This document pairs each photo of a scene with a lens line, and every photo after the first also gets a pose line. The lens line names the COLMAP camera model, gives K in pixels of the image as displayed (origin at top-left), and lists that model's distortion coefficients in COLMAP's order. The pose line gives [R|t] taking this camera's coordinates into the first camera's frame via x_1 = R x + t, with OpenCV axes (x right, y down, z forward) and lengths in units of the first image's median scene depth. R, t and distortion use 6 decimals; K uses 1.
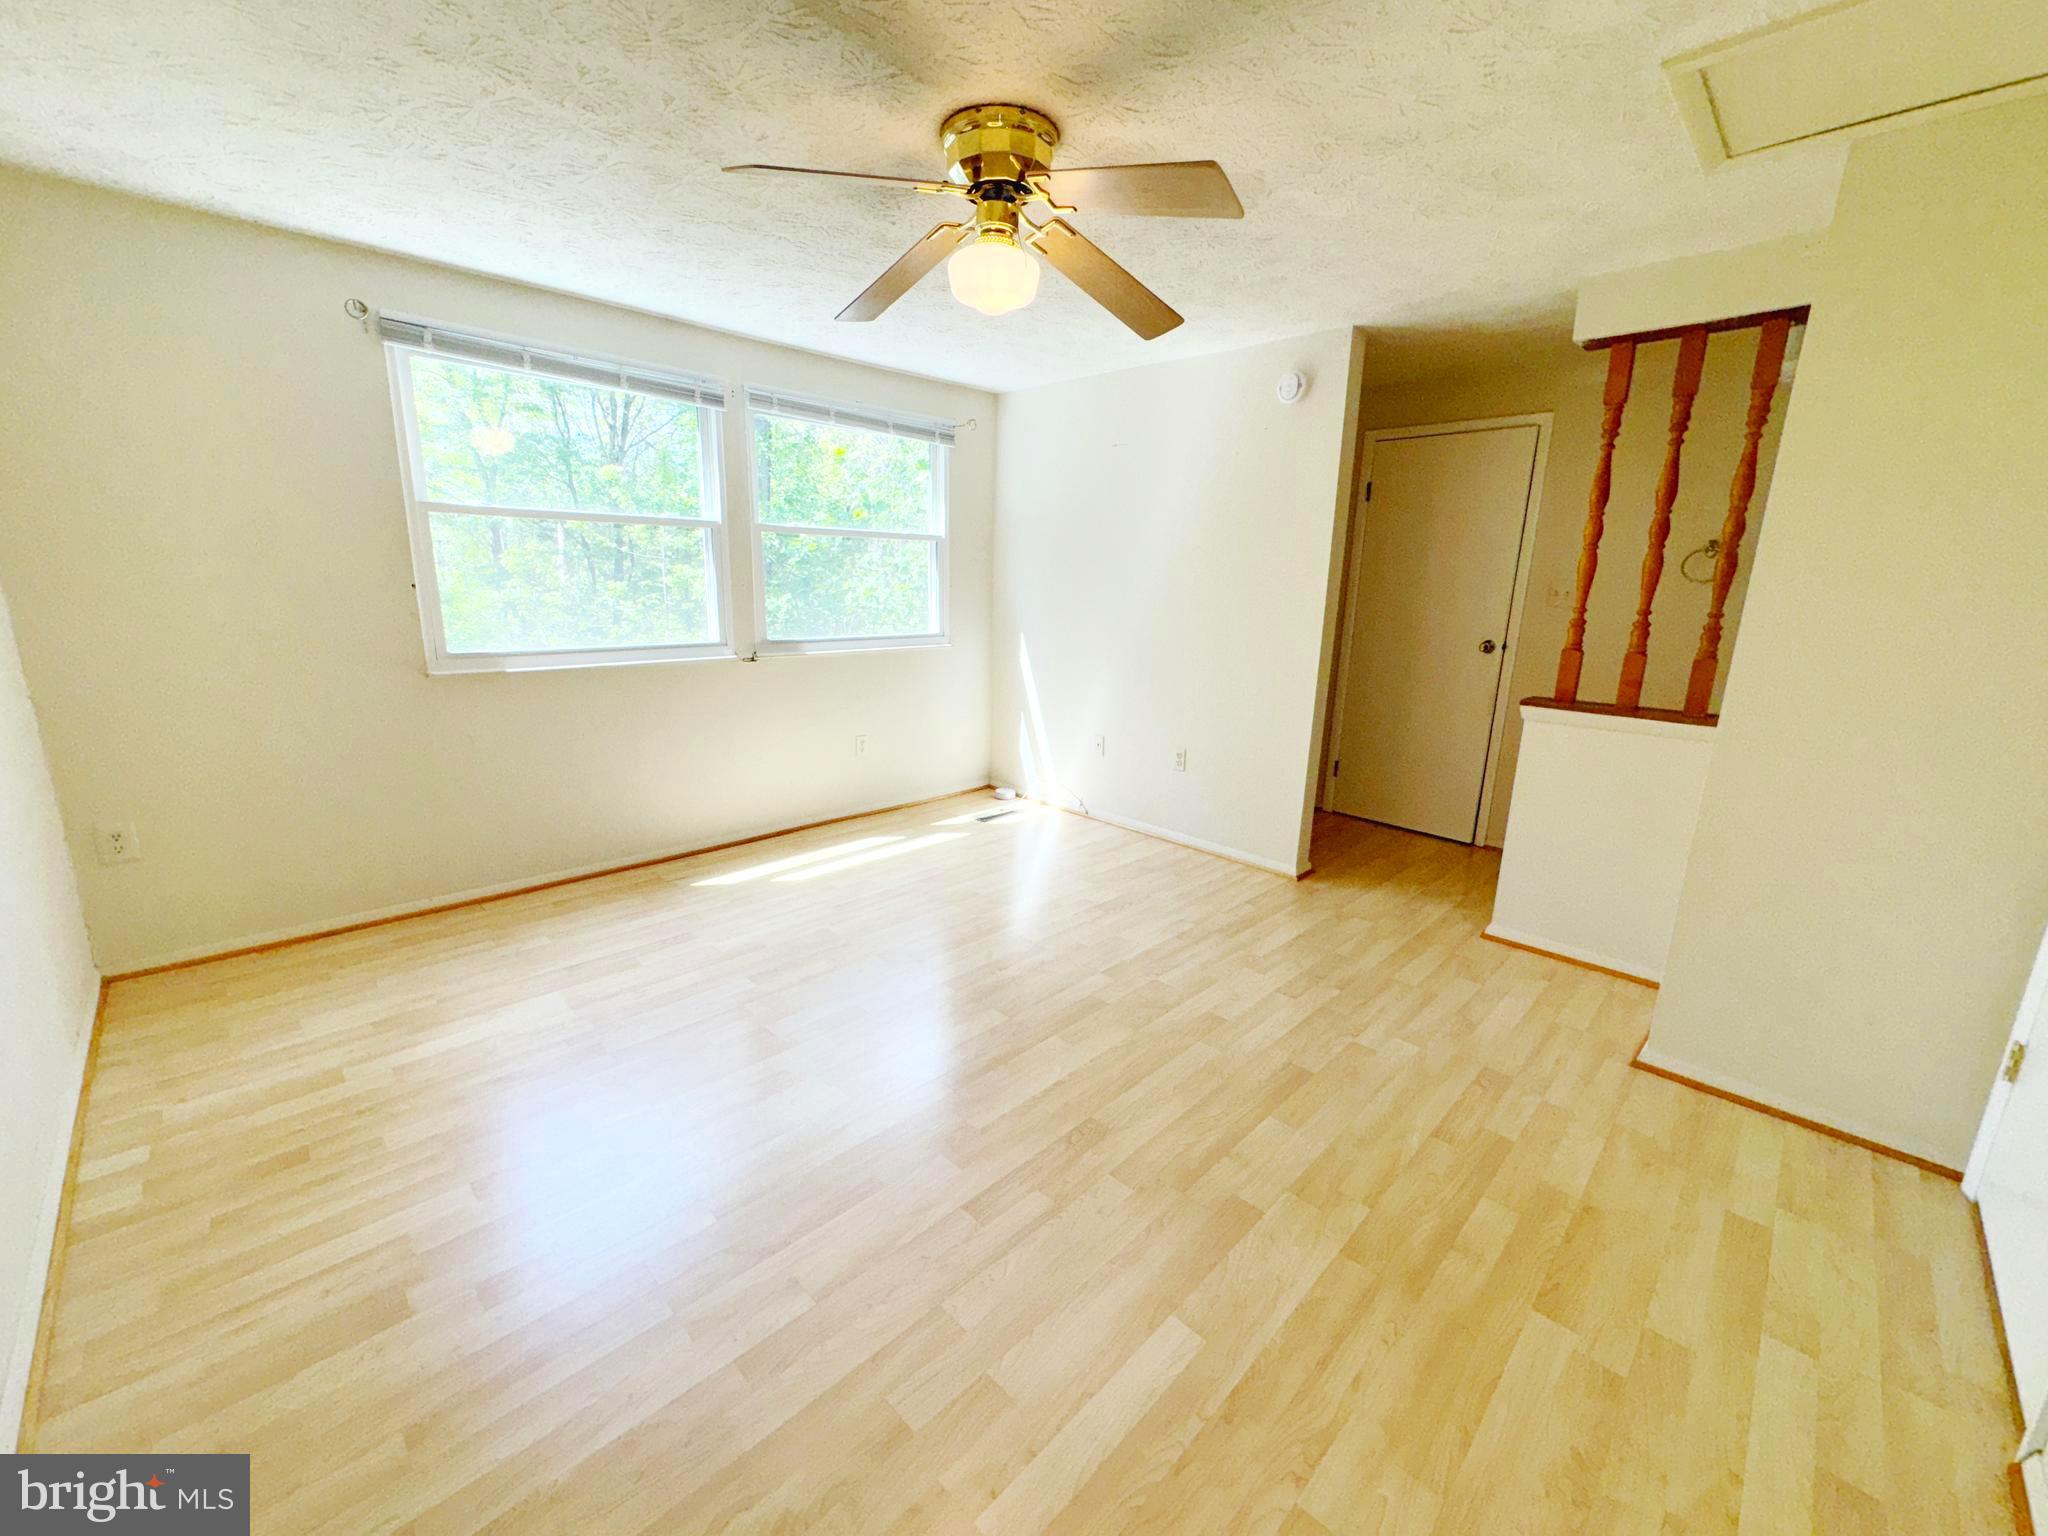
lens RADIAL K [[817.4, 0, 1024.1], [0, 817.4, 767.0], [0, 0, 1]] dist [-0.003356, -0.000897]
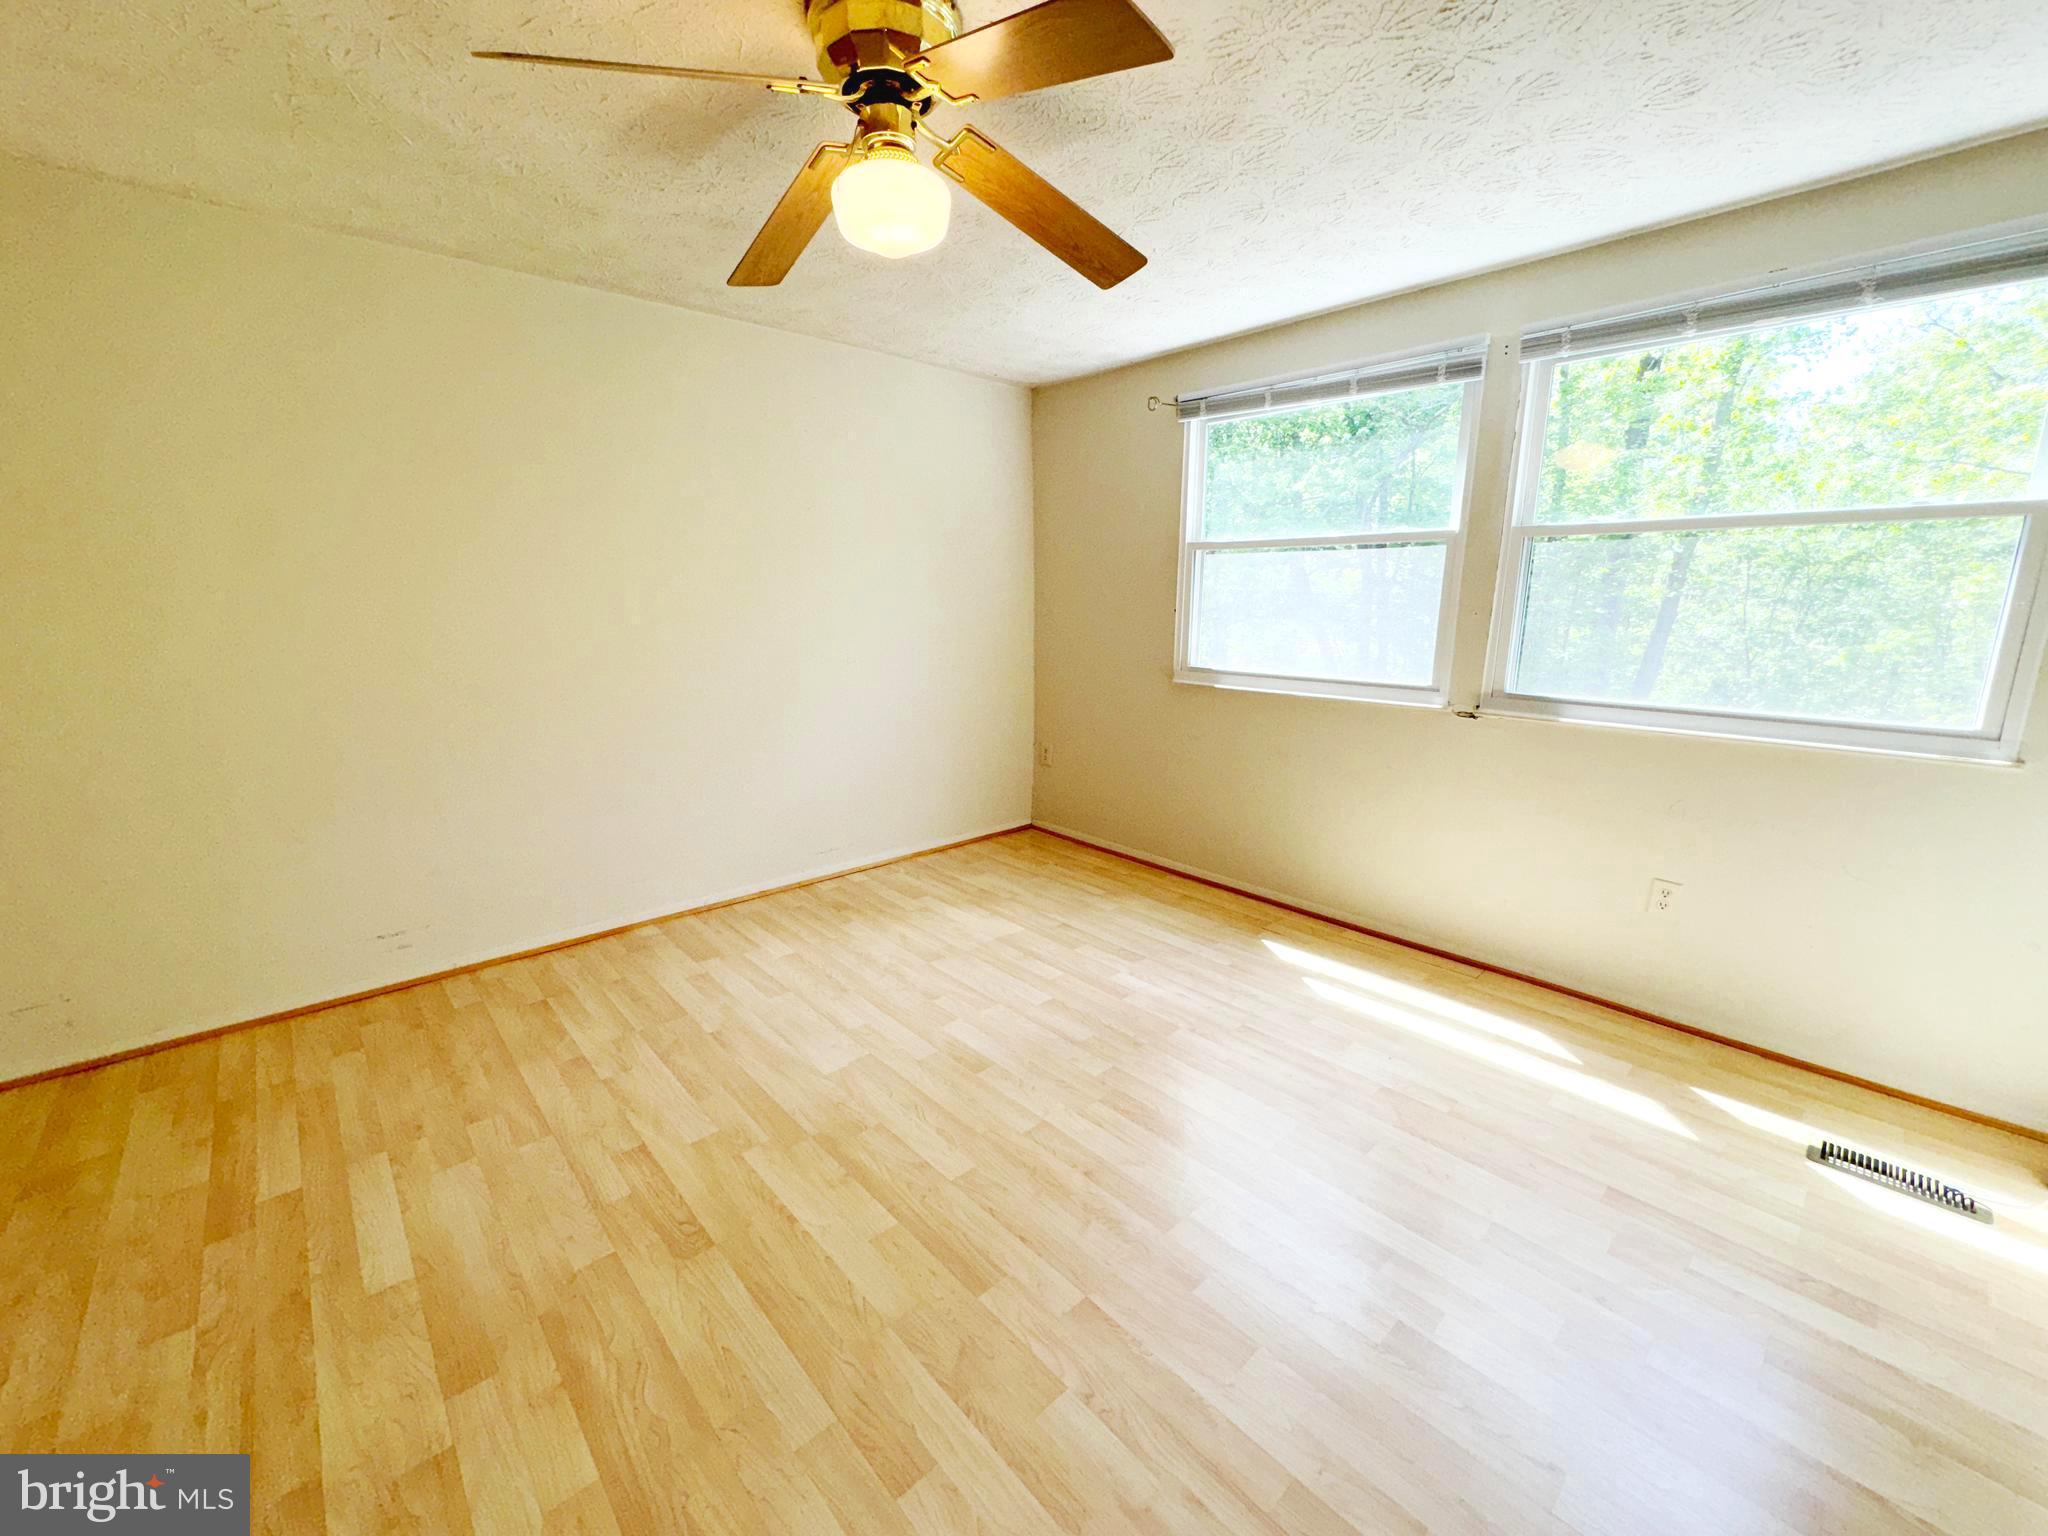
lens RADIAL K [[817.4, 0, 1024.9], [0, 817.4, 772.0], [0, 0, 1]] dist [-0.003356, -0.000897]
pose [[-0.047845, 0.197260, -0.979183, 0.377875], [-0.222675, 0.953529, 0.202973, -0.132411], [0.973718, 0.227751, -0.001697, 0.578768]]
